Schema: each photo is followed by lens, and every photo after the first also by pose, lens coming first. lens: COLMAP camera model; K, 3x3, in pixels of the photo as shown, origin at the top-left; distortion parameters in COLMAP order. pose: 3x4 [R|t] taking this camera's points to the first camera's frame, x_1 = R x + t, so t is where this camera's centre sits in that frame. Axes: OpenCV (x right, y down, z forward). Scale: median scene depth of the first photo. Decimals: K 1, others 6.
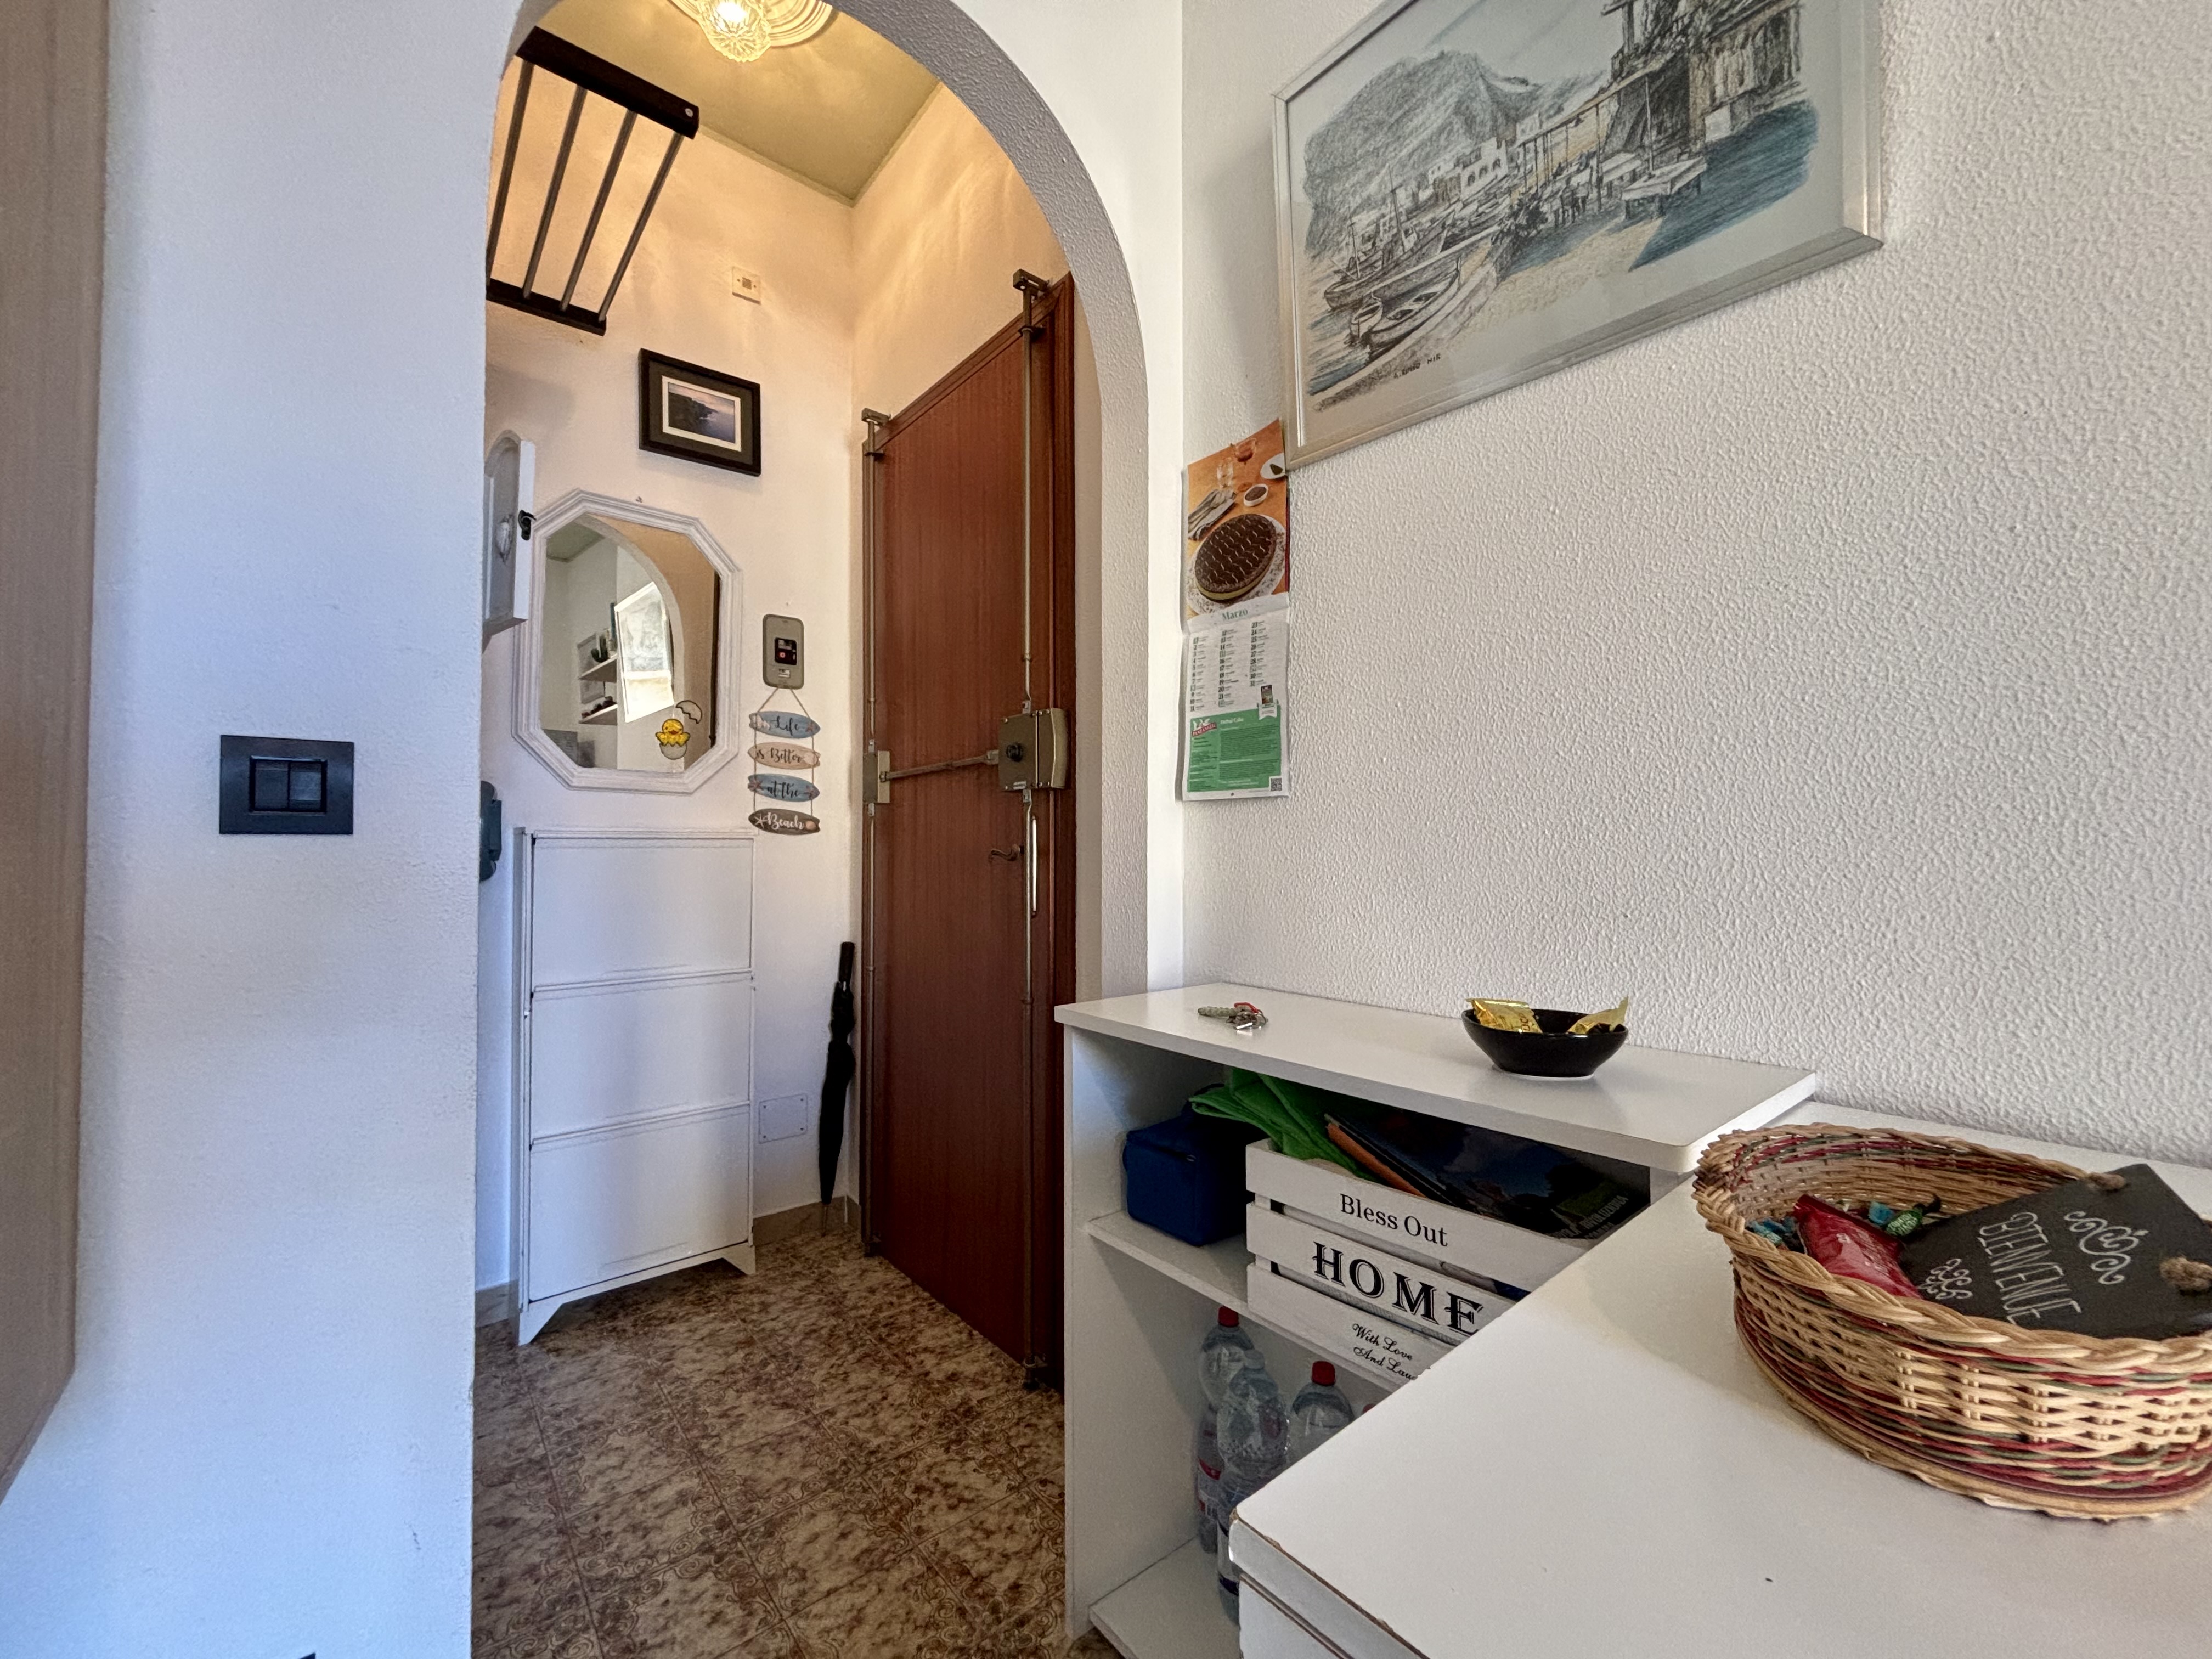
lens RADIAL K [[891.8, 0, 1099.3], [0, 891.8, 832.8], [0, 0, 1]] dist [-0.002552, -0.000135]
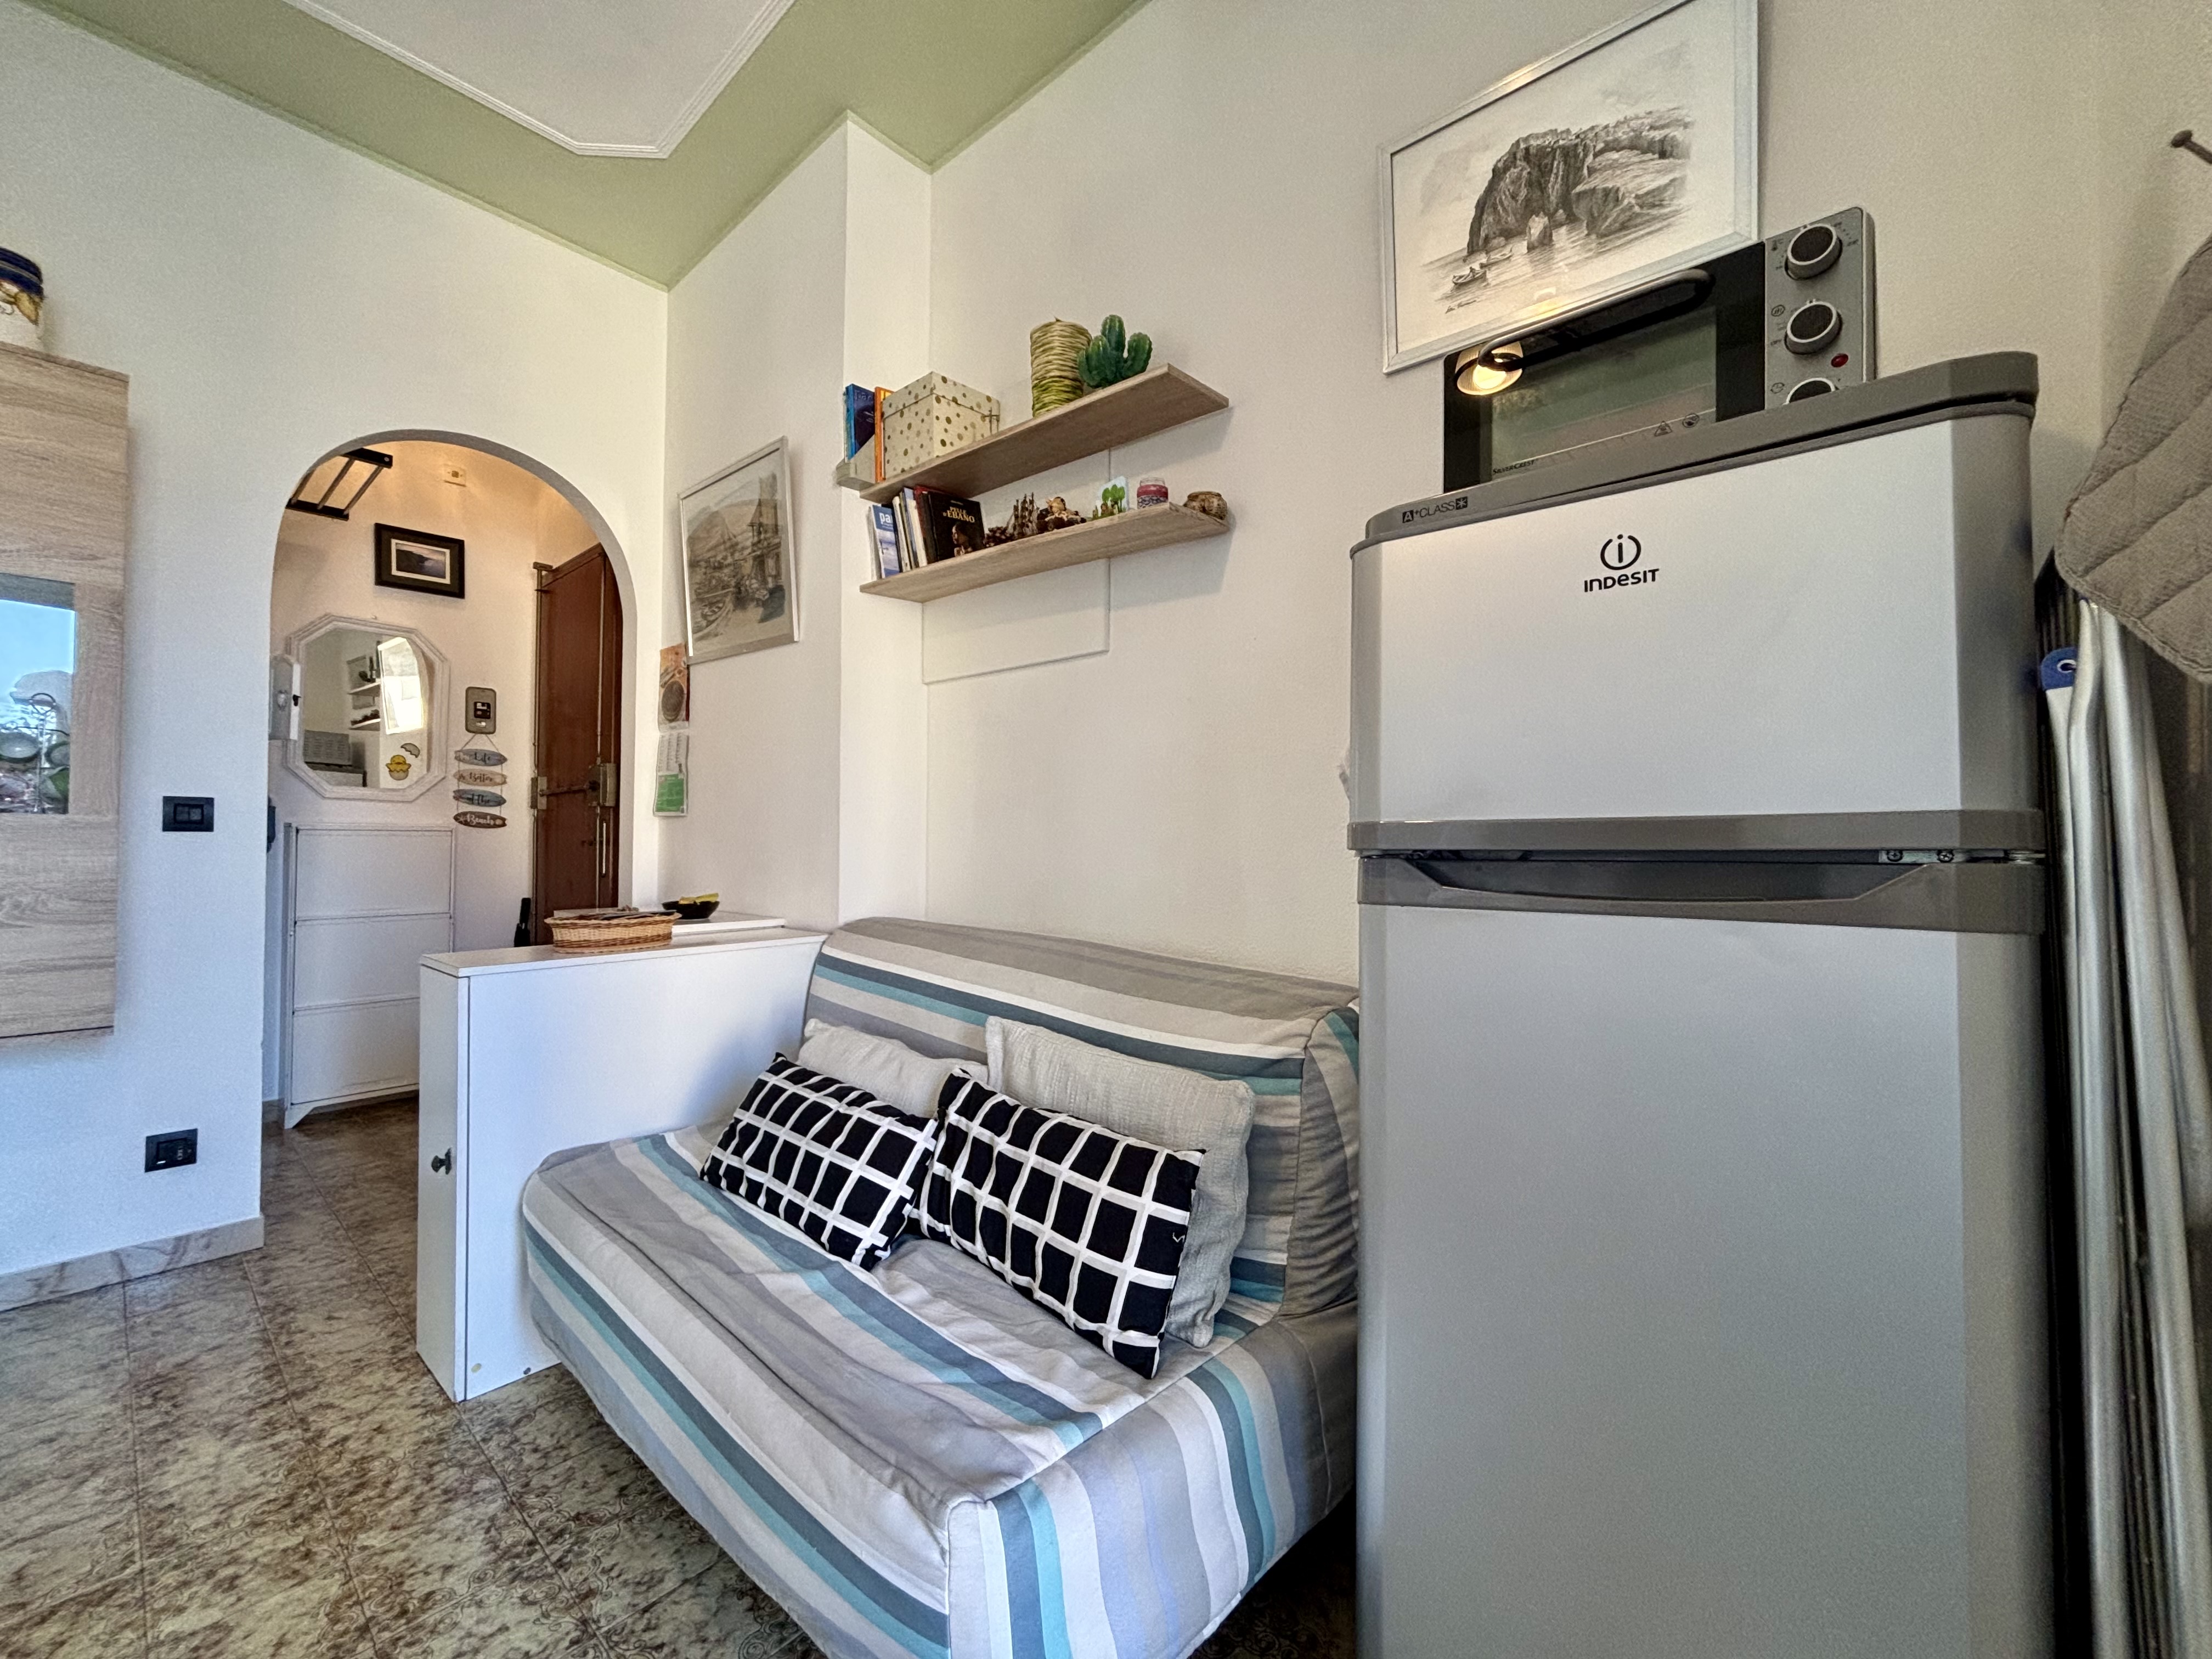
lens RADIAL K [[894.2, 0, 1102.0], [0, 894.2, 828.3], [0, 0, 1]] dist [0.000555, -0.000180]
pose [[0.987718, 0.010784, 0.155875, 0.681434], [-0.011690, 0.999920, 0.004900, -0.025446], [-0.155809, -0.006662, 0.987765, -1.022356]]
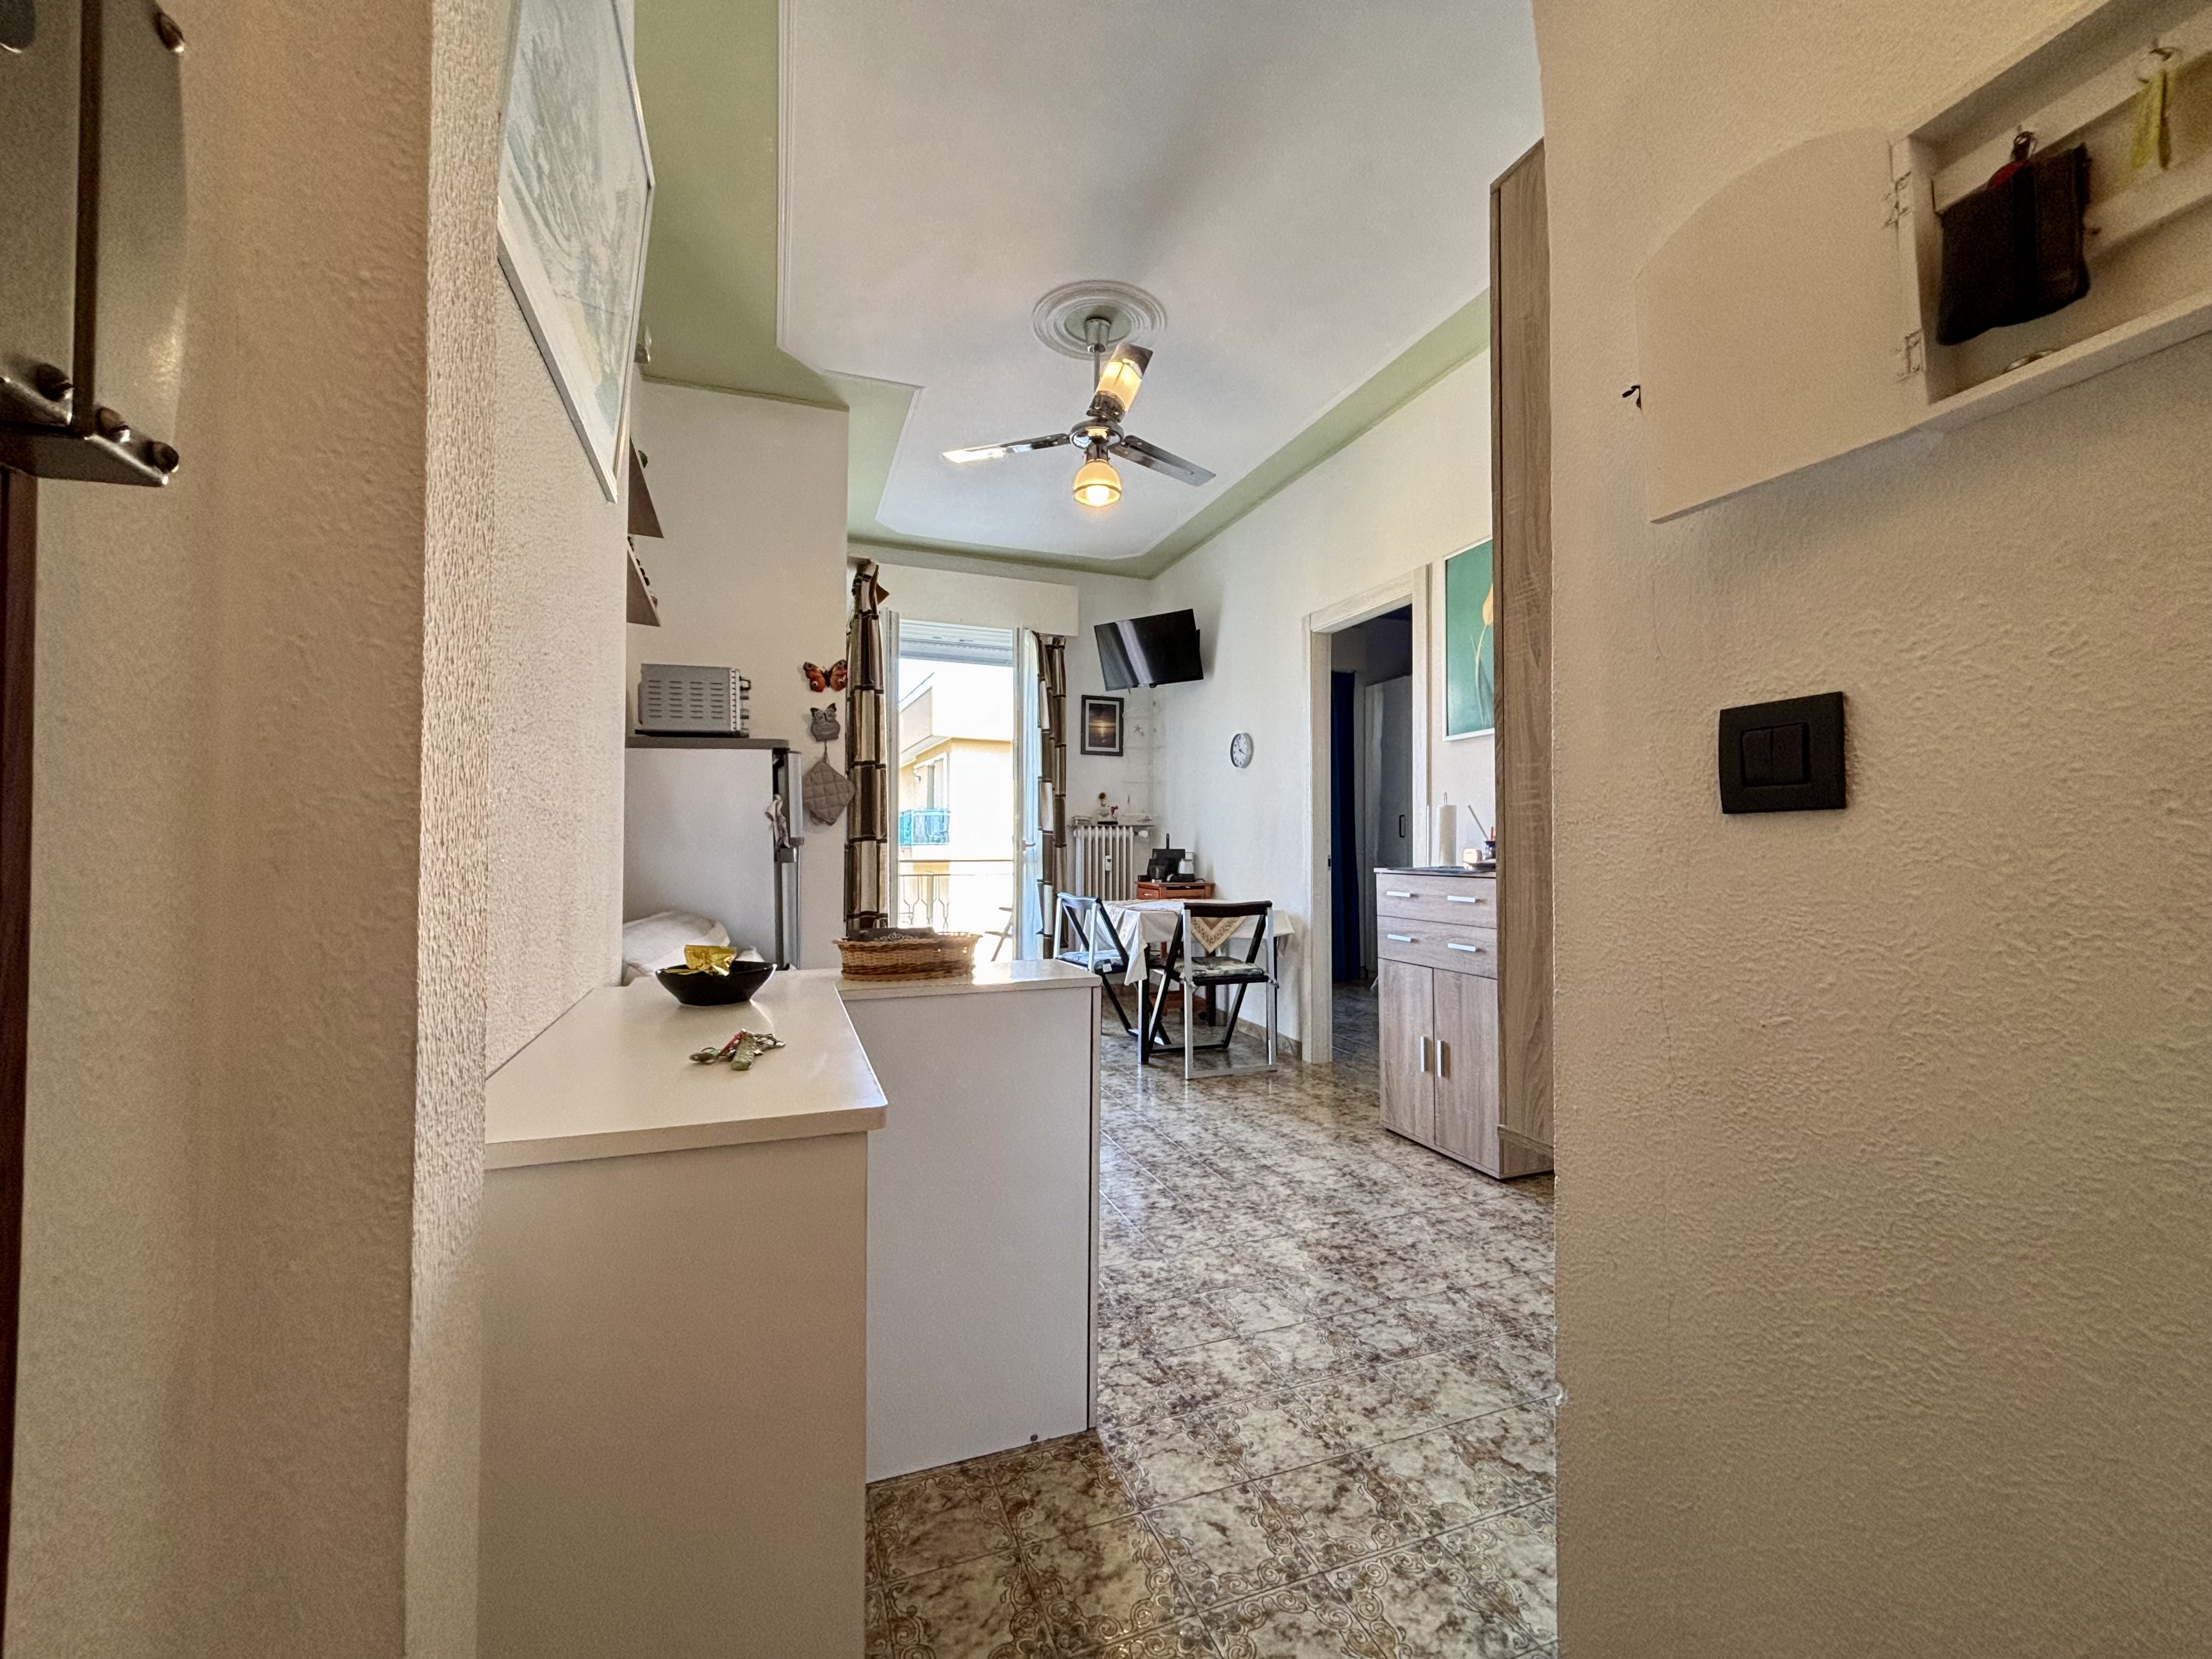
lens RADIAL K [[899.8, 0, 1106.0], [0, 899.8, 829.5], [0, 0, 1]] dist [-0.002622, 0.000035]
pose [[-0.949018, 0.002765, 0.315210, -0.284078], [-0.008621, 0.999360, -0.034721, 0.015455], [-0.315105, -0.035669, -0.948386, 1.123425]]
